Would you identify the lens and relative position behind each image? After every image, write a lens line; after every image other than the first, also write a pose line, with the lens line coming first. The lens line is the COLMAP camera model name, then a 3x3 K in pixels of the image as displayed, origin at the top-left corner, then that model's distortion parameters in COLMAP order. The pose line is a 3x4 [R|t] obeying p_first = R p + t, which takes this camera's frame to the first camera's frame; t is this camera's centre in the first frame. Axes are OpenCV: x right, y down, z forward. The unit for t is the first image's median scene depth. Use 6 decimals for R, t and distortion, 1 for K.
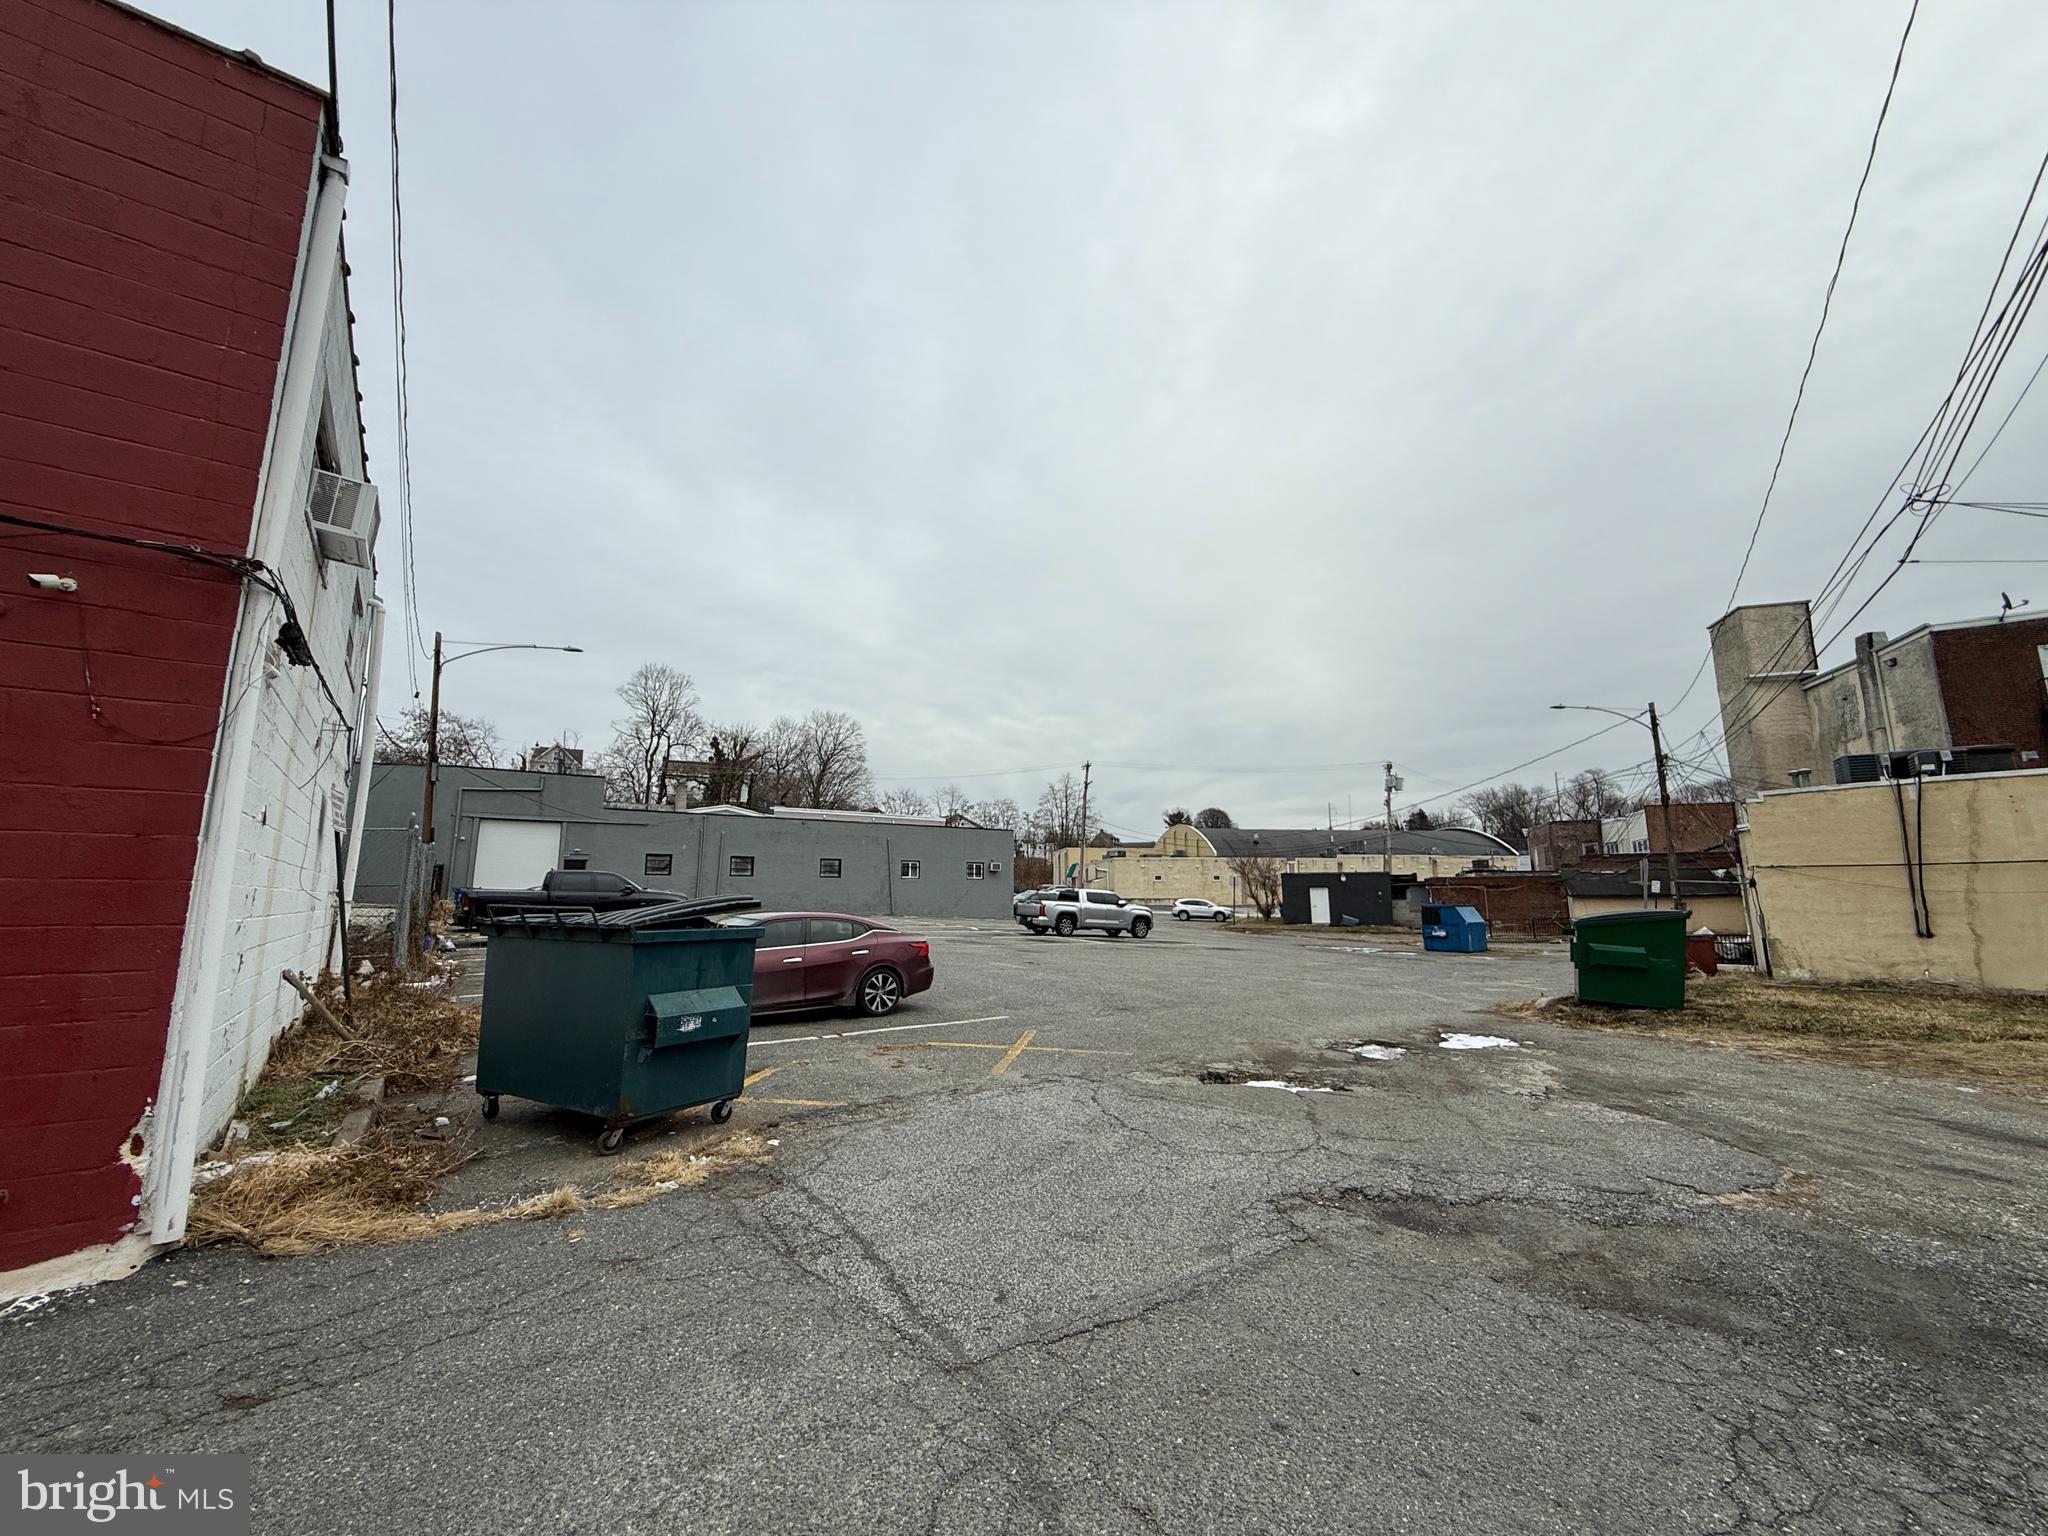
lens RADIAL K [[809.4, 0, 1018.4], [0, 809.4, 759.3], [0, 0, 1]] dist [-0.007230, 0.005292]
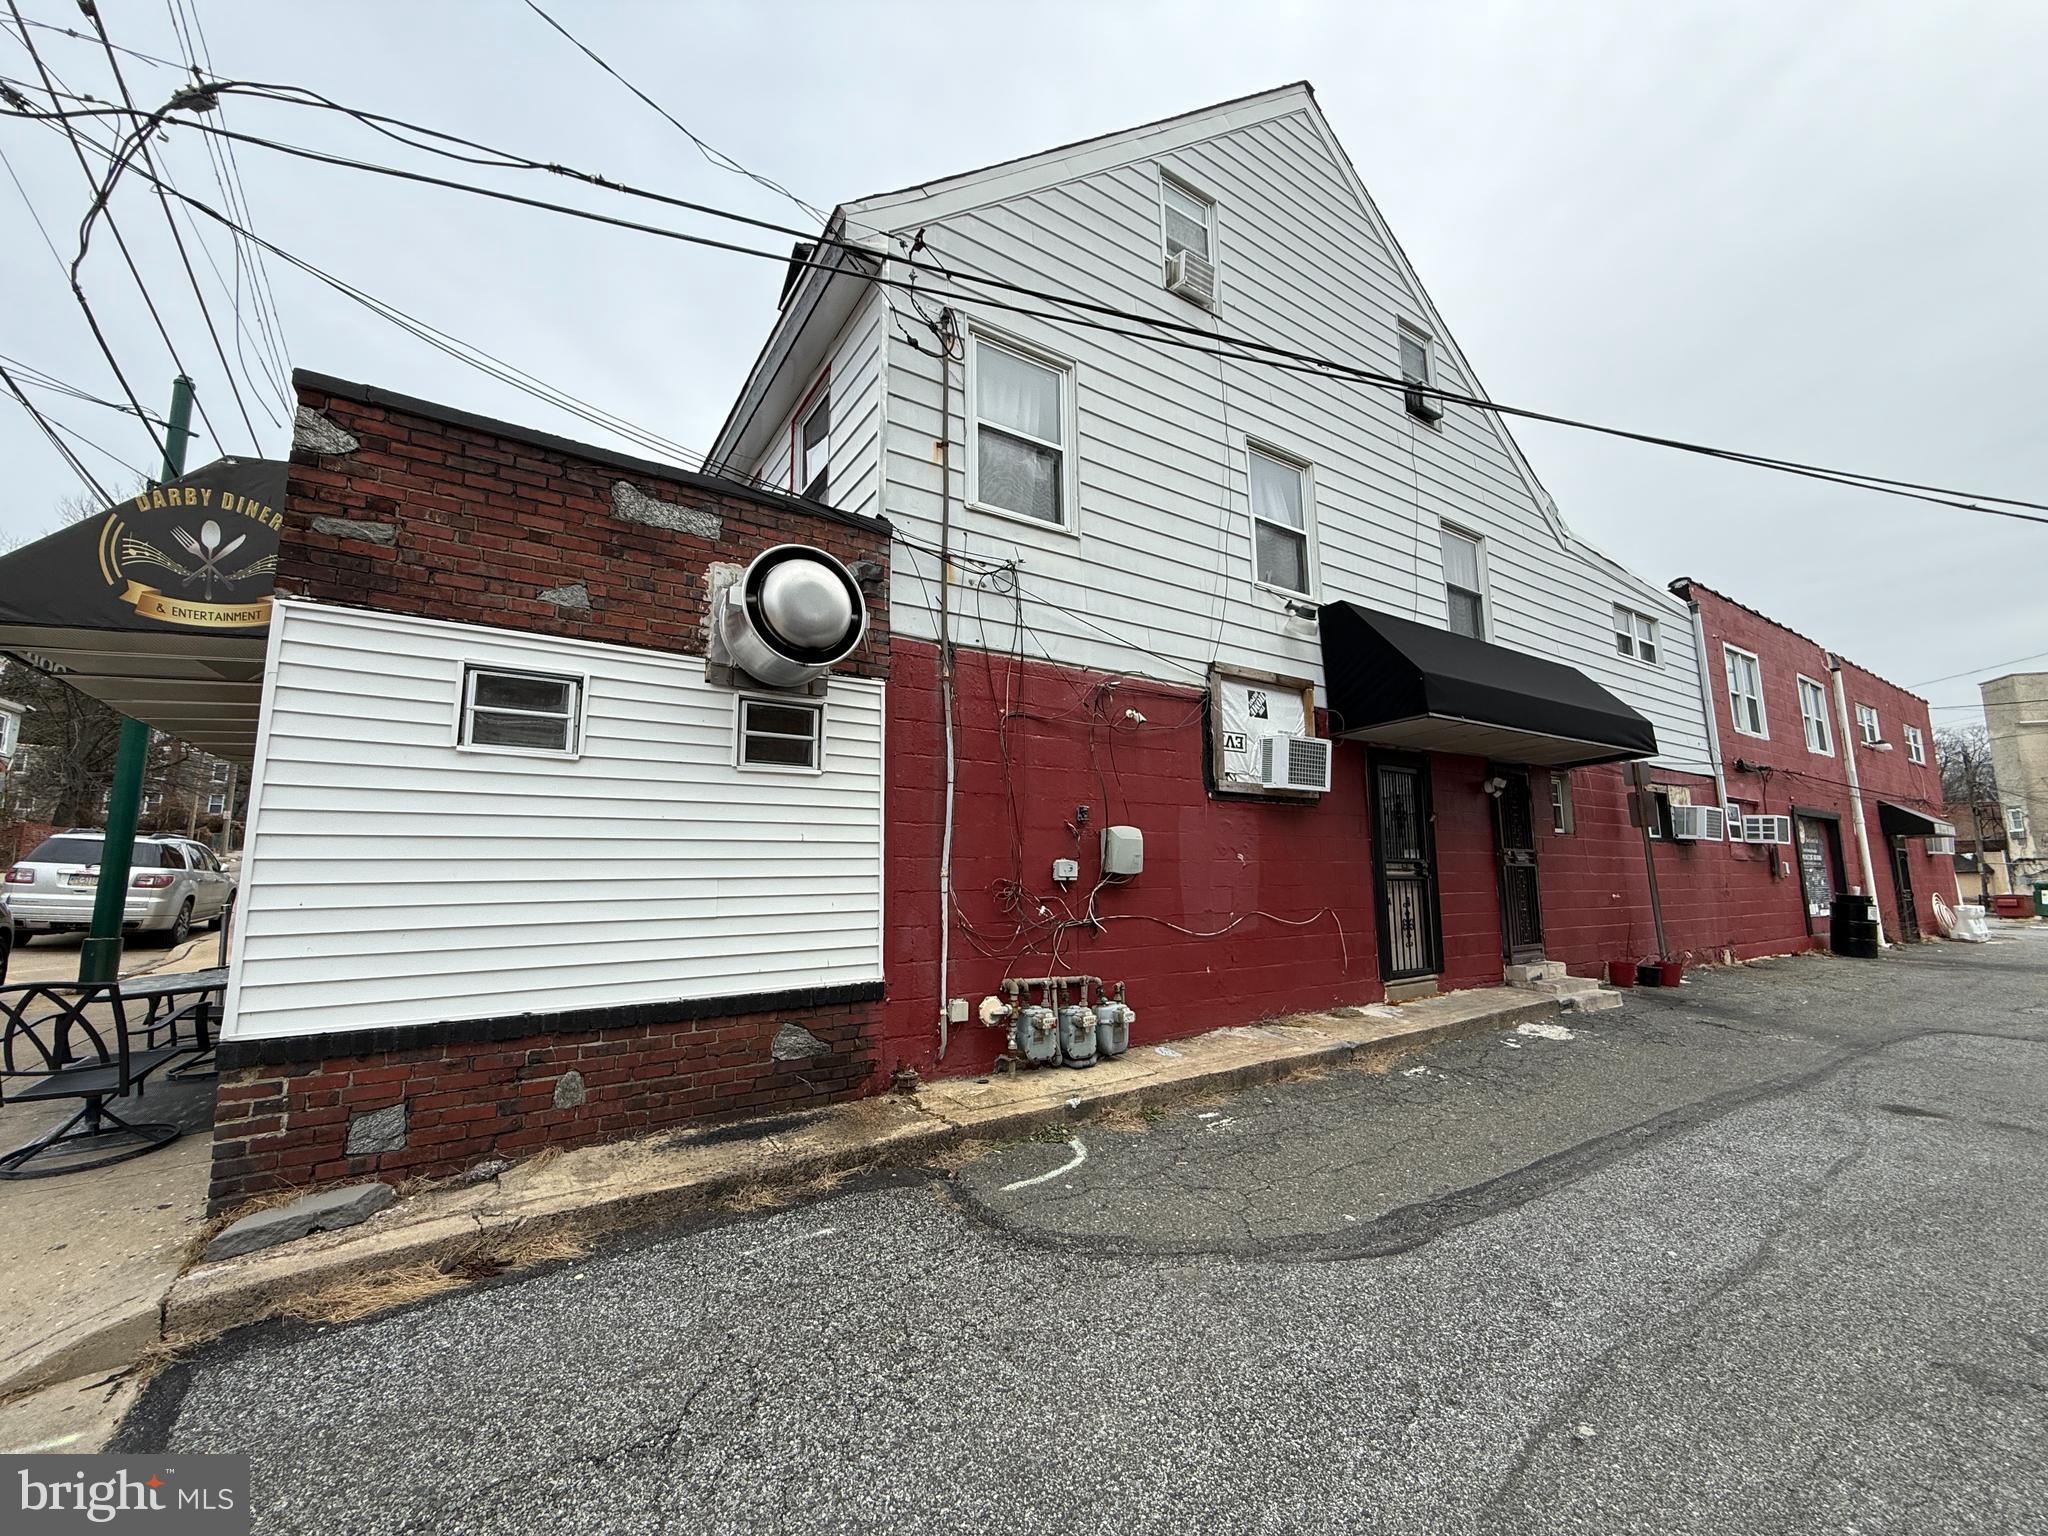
lens RADIAL K [[809.4, 0, 1018.4], [0, 809.4, 759.3], [0, 0, 1]] dist [-0.007230, 0.005292]
pose [[0.998473, -0.011606, -0.054018, -0.916124], [0.012868, 0.999651, 0.023078, -0.105392], [0.053731, -0.023737, 0.998273, -0.621285]]
